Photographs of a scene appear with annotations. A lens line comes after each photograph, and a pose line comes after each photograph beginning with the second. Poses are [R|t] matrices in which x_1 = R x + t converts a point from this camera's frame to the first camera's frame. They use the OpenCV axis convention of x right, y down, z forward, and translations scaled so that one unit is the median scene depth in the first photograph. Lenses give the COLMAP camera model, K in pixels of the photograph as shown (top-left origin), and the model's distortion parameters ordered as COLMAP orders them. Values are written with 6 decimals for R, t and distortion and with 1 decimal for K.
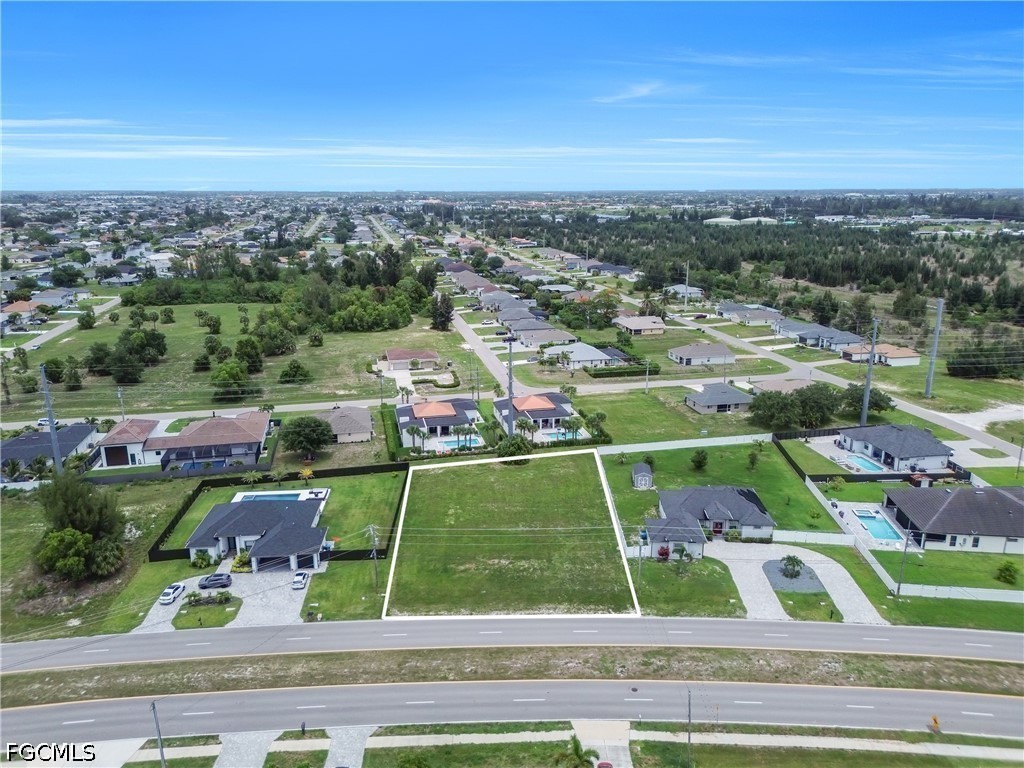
lens RADIAL K [[715.5, 0, 510.2], [0, 715.5, 389.2], [0, 0, 1]] dist [0.092196, -0.109524]
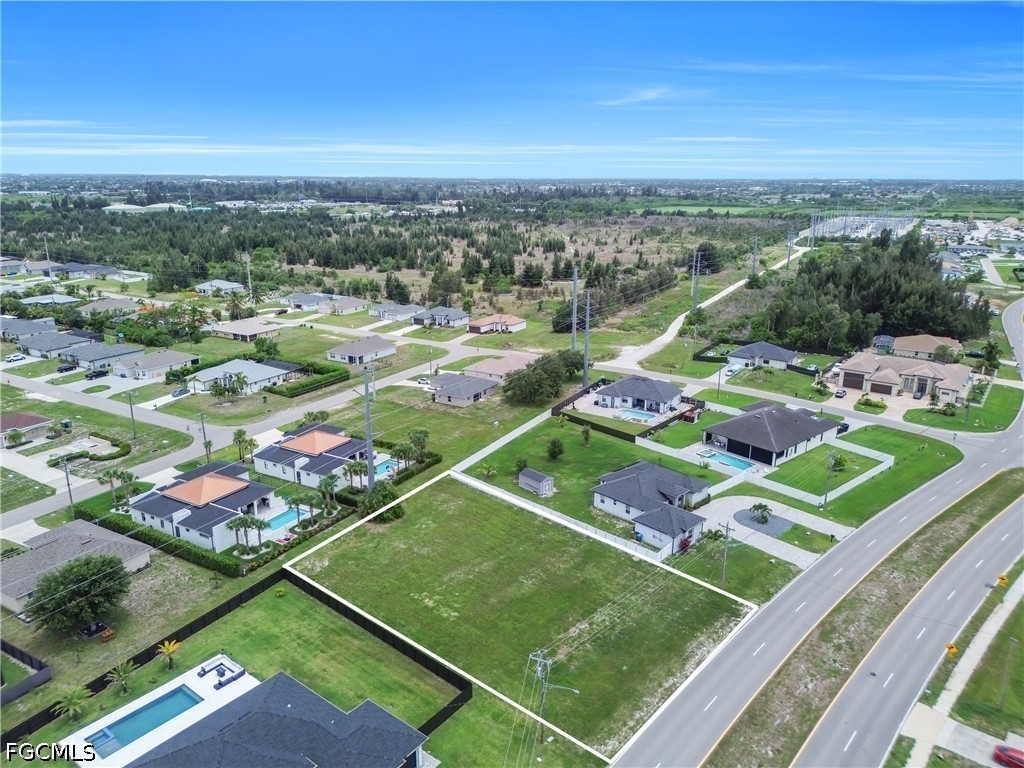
lens RADIAL K [[719.5, 0, 510.9], [0, 719.5, 379.1], [0, 0, 1]] dist [0.073333, -0.072325]
pose [[0.676525, -0.194631, 0.710234, -0.421600], [0.191787, 0.977727, 0.085250, -0.083839], [-0.711007, 0.078540, 0.698785, 0.332578]]
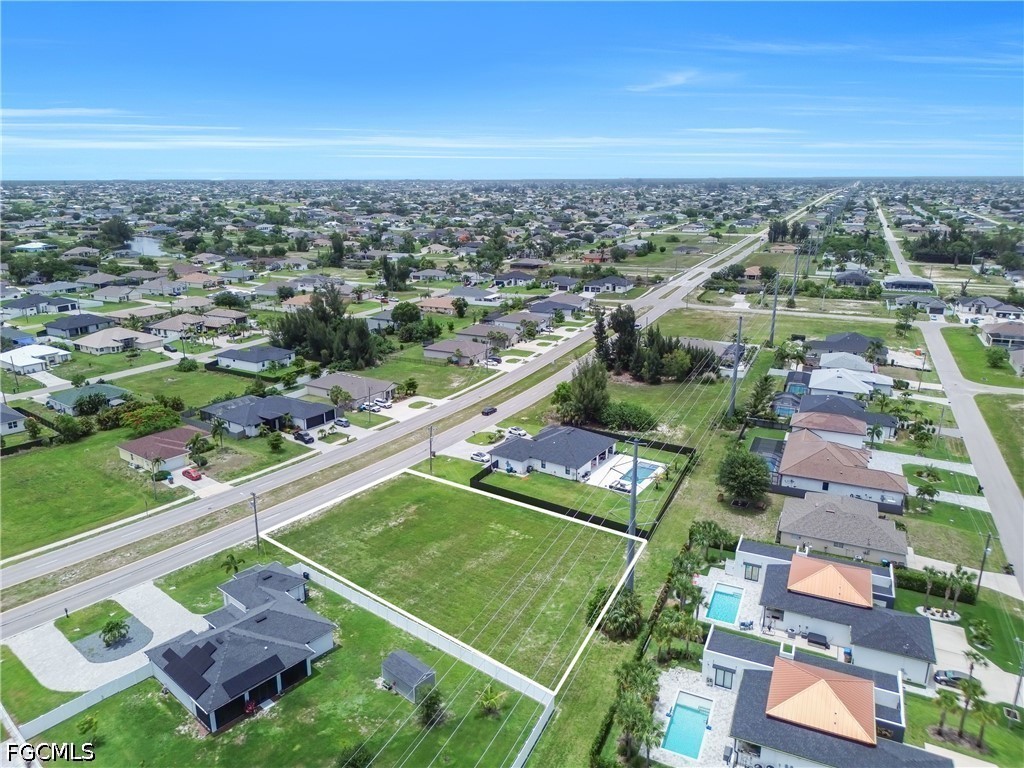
lens RADIAL K [[719.5, 0, 510.9], [0, 719.5, 379.1], [0, 0, 1]] dist [0.073333, -0.072325]
pose [[-0.606365, 0.219233, -0.764368, 0.475901], [-0.211589, 0.882106, 0.420854, -0.317550], [0.766519, 0.416923, -0.488491, 1.126304]]
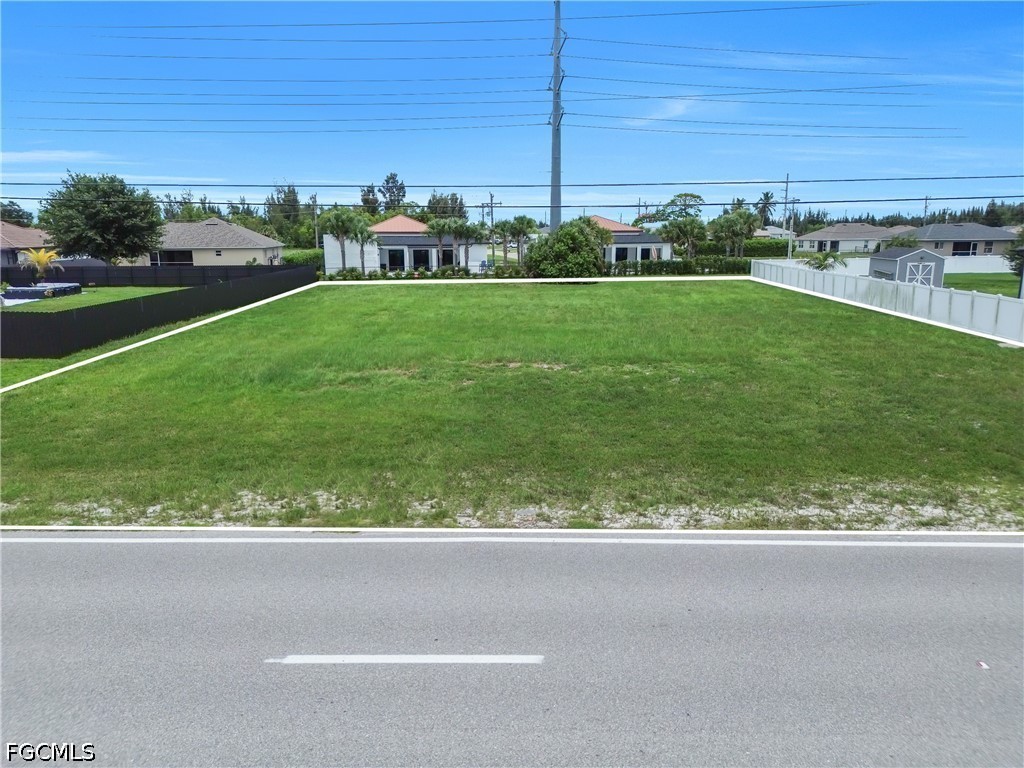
lens RADIAL K [[715.5, 0, 510.2], [0, 715.5, 389.2], [0, 0, 1]] dist [0.092196, -0.109524]
pose [[0.999012, 0.009667, -0.043381, -0.007097], [-0.012182, 0.998236, -0.058106, 0.186824], [0.042743, 0.058577, 0.997367, 0.550650]]
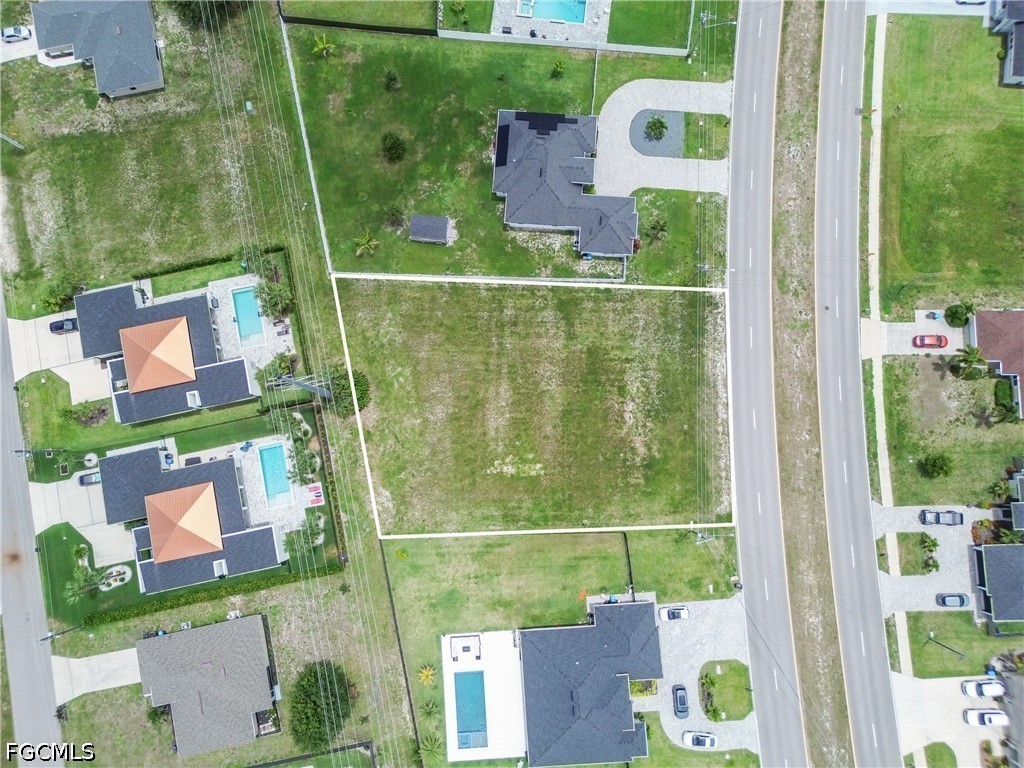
lens RADIAL K [[719.5, 0, 510.9], [0, 719.5, 379.1], [0, 0, 1]] dist [0.073333, -0.072325]
pose [[0.013048, -0.993728, 0.111057, -0.058173], [0.285826, 0.110139, 0.951931, -0.526447], [-0.958193, 0.019323, 0.285471, 0.626810]]
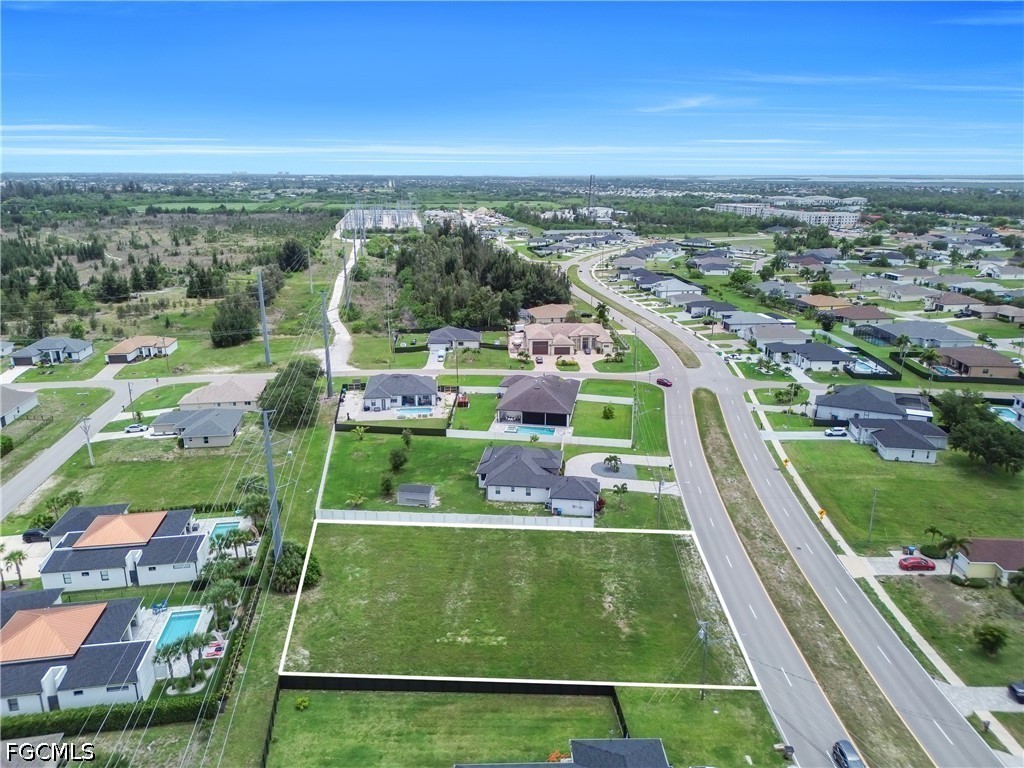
lens RADIAL K [[719.5, 0, 510.9], [0, 719.5, 379.1], [0, 0, 1]] dist [0.073333, -0.072325]
pose [[0.057212, -0.271926, 0.960616, -0.551976], [0.265778, 0.931619, 0.247889, -0.177231], [-0.962335, 0.241128, 0.125572, 0.673101]]
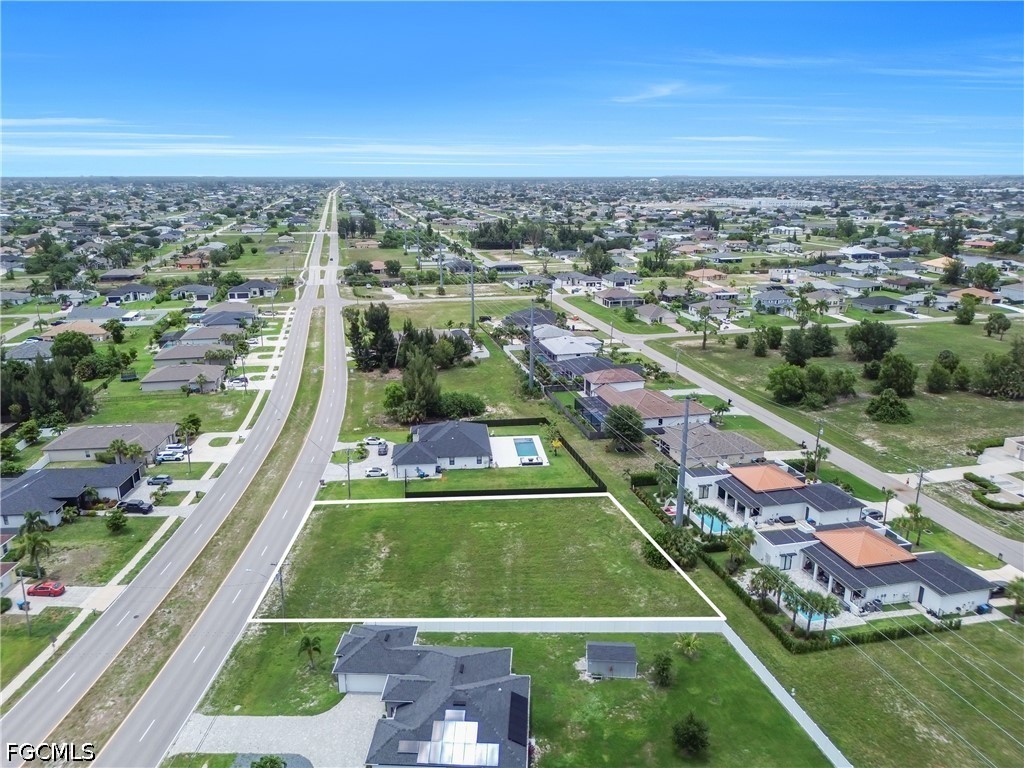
lens RADIAL K [[719.5, 0, 510.9], [0, 719.5, 379.1], [0, 0, 1]] dist [0.073333, -0.072325]
pose [[0.013155, 0.275404, -0.961238, 0.626206], [-0.268943, 0.926871, 0.261877, -0.205154], [0.963066, 0.255073, 0.086261, 0.731140]]
